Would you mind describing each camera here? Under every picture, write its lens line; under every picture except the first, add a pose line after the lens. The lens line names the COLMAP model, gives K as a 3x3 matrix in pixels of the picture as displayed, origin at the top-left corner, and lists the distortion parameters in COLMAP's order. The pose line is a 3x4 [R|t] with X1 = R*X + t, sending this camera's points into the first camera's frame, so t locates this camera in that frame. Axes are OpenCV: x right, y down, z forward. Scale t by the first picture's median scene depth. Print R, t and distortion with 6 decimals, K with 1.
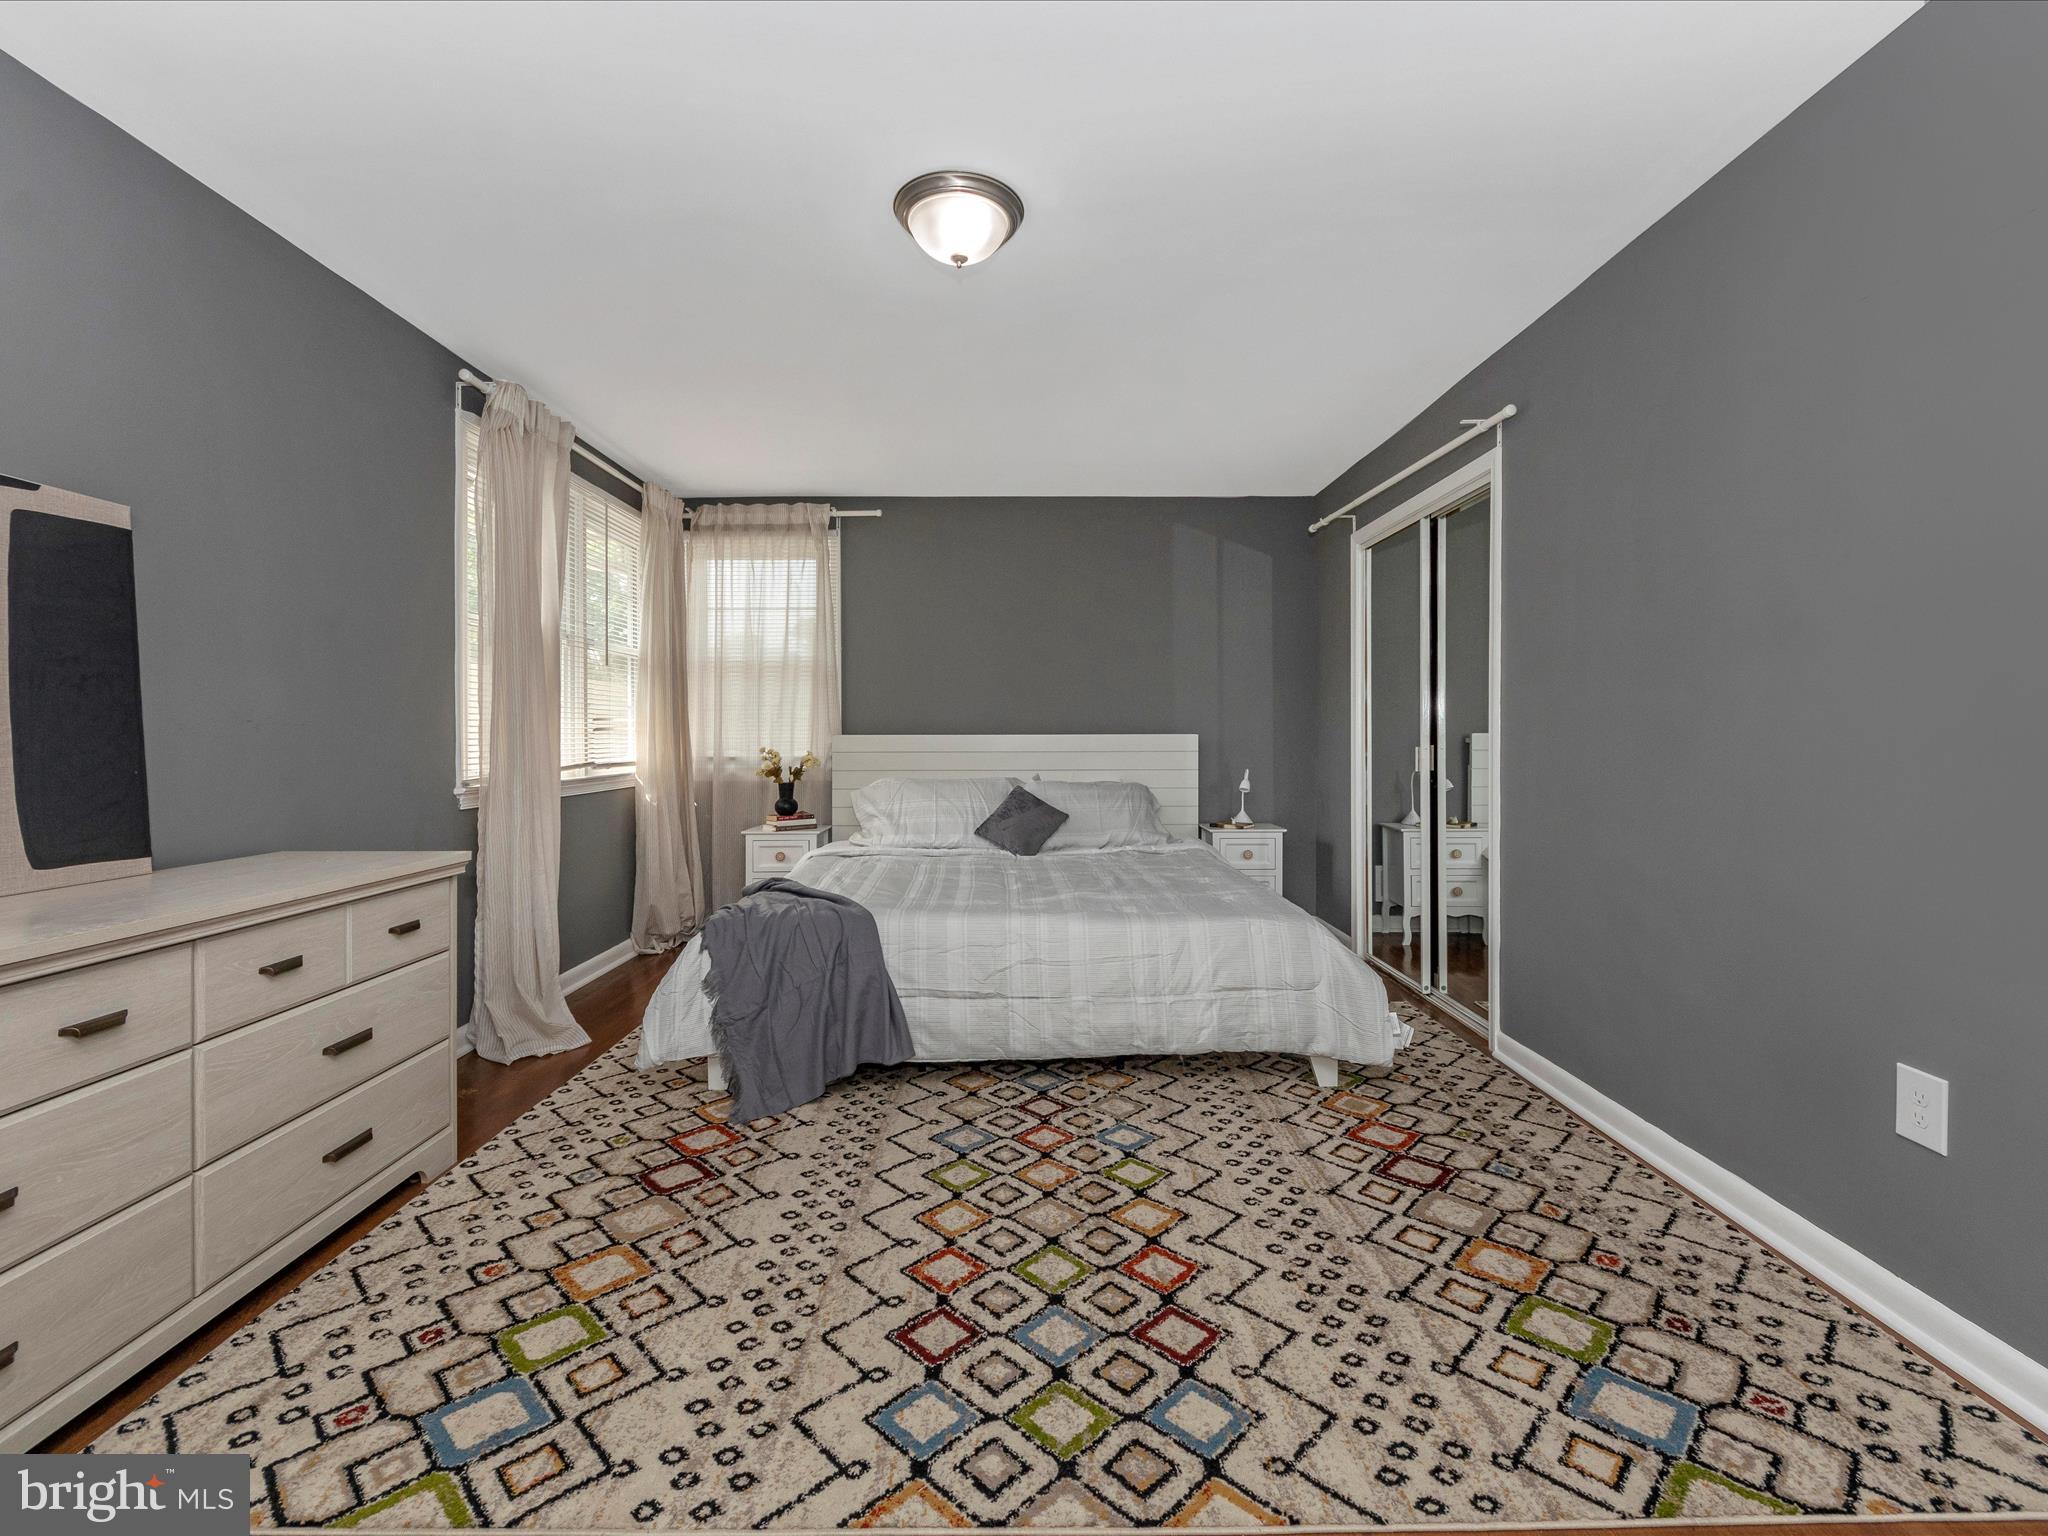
lens RADIAL K [[871.8, 0, 1029.2], [0, 871.8, 747.4], [0, 0, 1]] dist [0.019088, -0.018231]
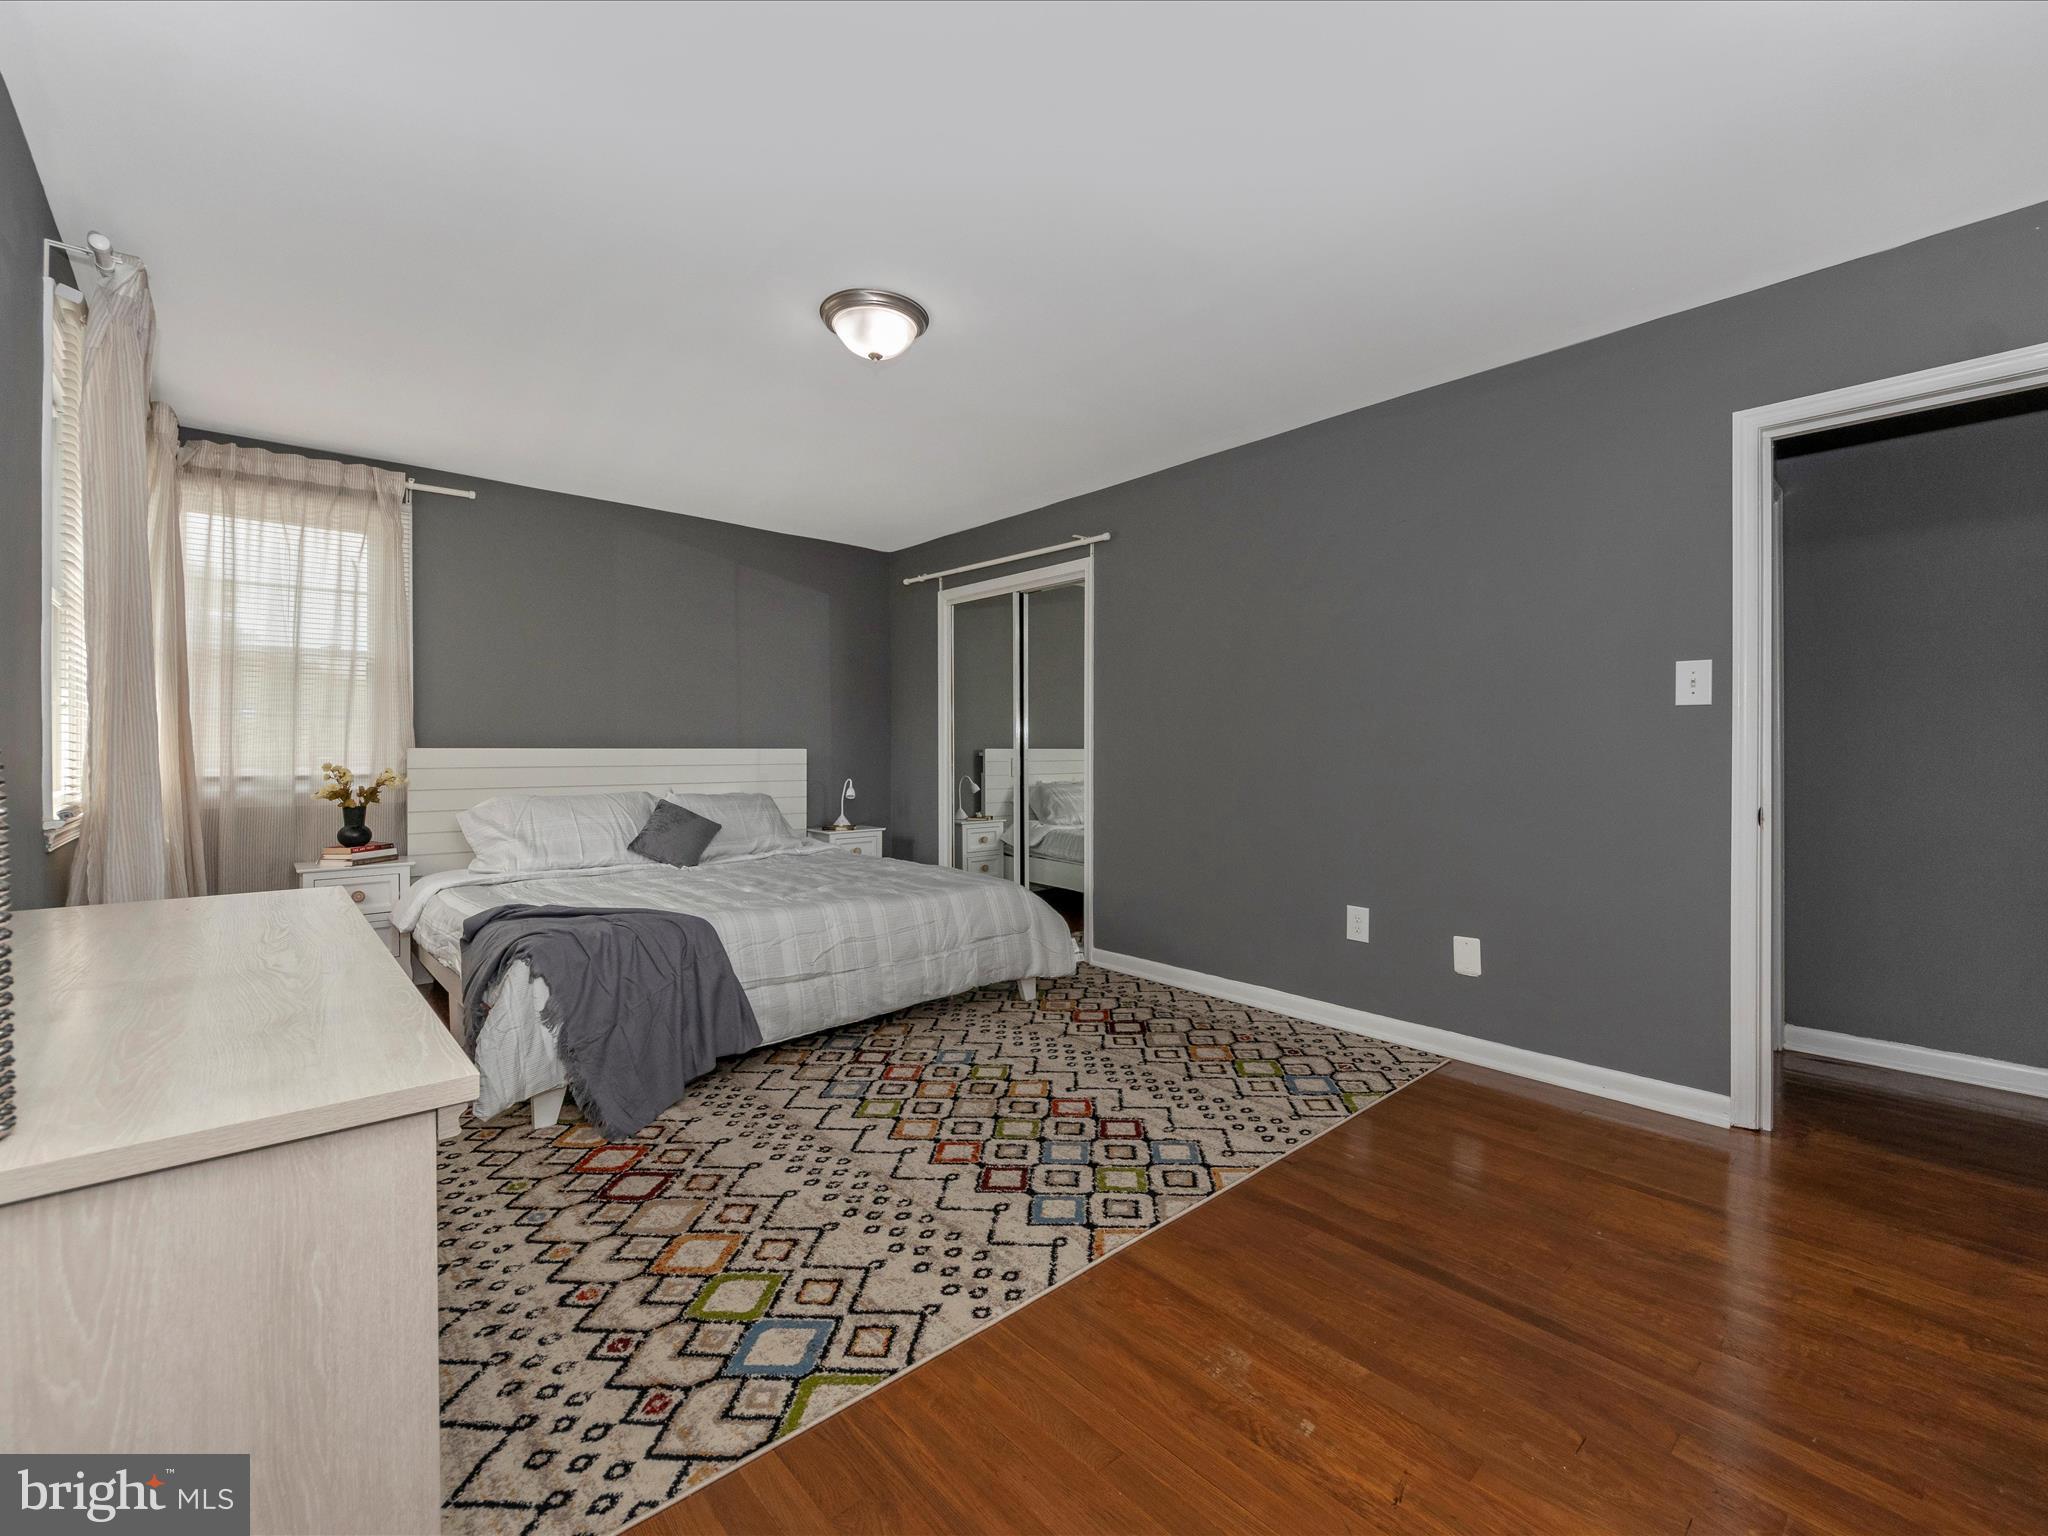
lens RADIAL K [[855.5, 0, 1025.2], [0, 855.5, 765.3], [0, 0, 1]] dist [0.027391, -0.029917]
pose [[0.750307, -0.007808, 0.661043, -0.619188], [0.007421, 0.999967, 0.003389, 0.007667], [-0.661047, 0.002363, 0.750340, -0.027406]]
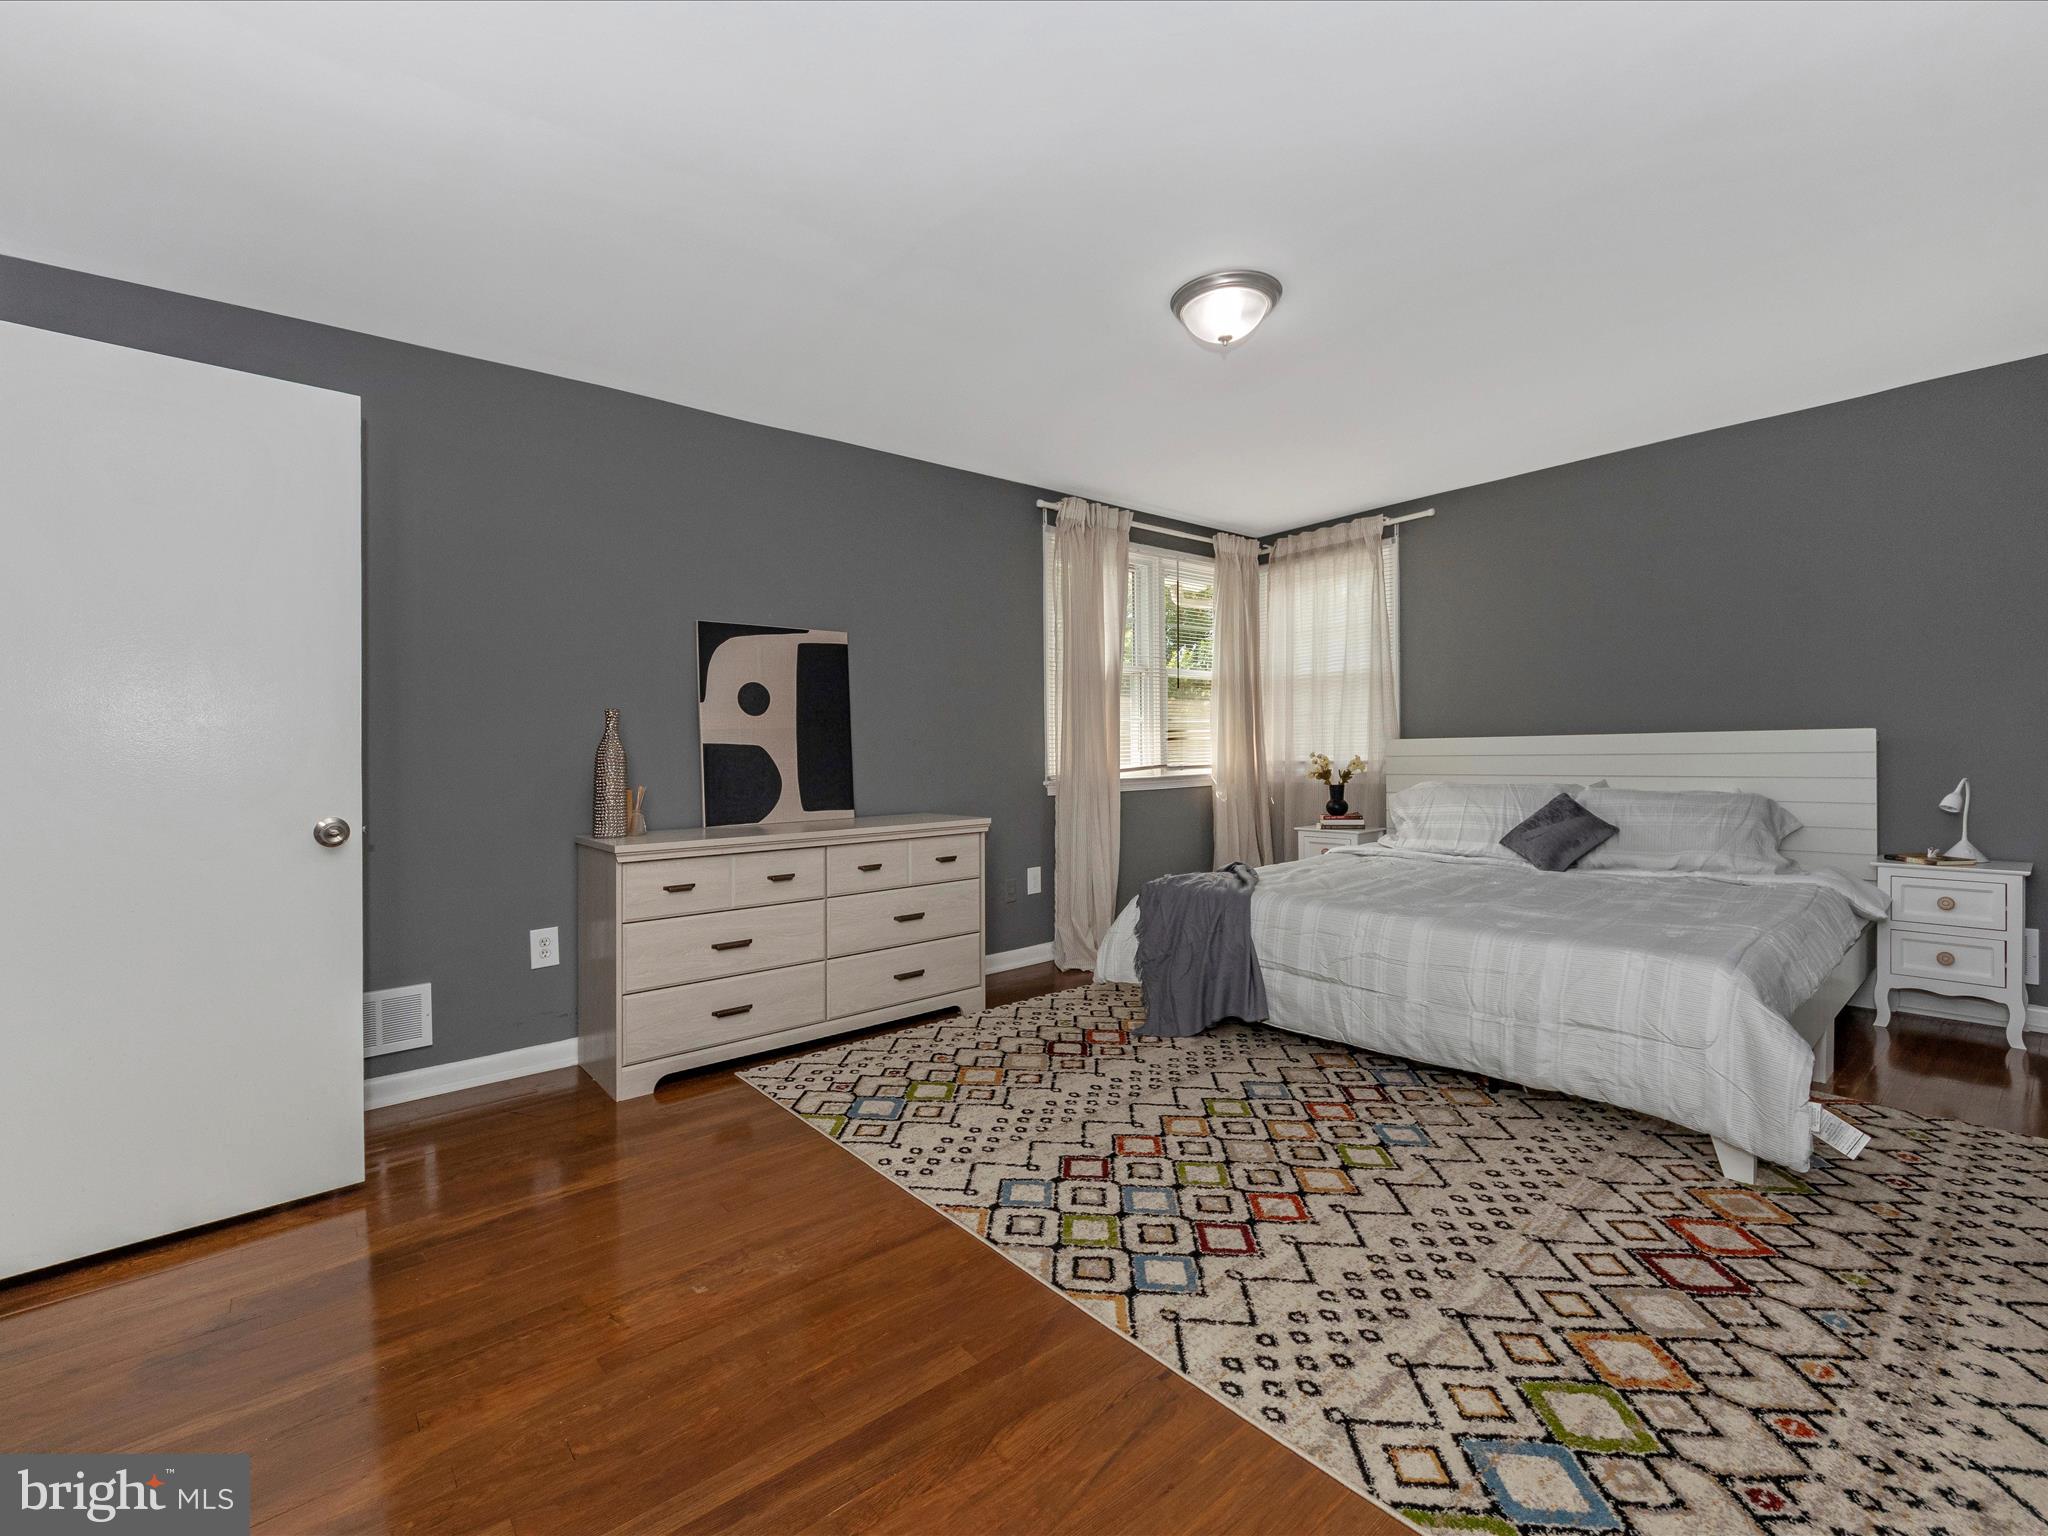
lens RADIAL K [[894.3, 0, 1029.2], [0, 894.3, 763.5], [0, 0, 1]] dist [0.008828, -0.010378]
pose [[0.638256, 0.000806, -0.769824, 0.598248], [0.006689, 0.999956, 0.006593, 0.008008], [0.769795, -0.009357, 0.638222, 0.013356]]
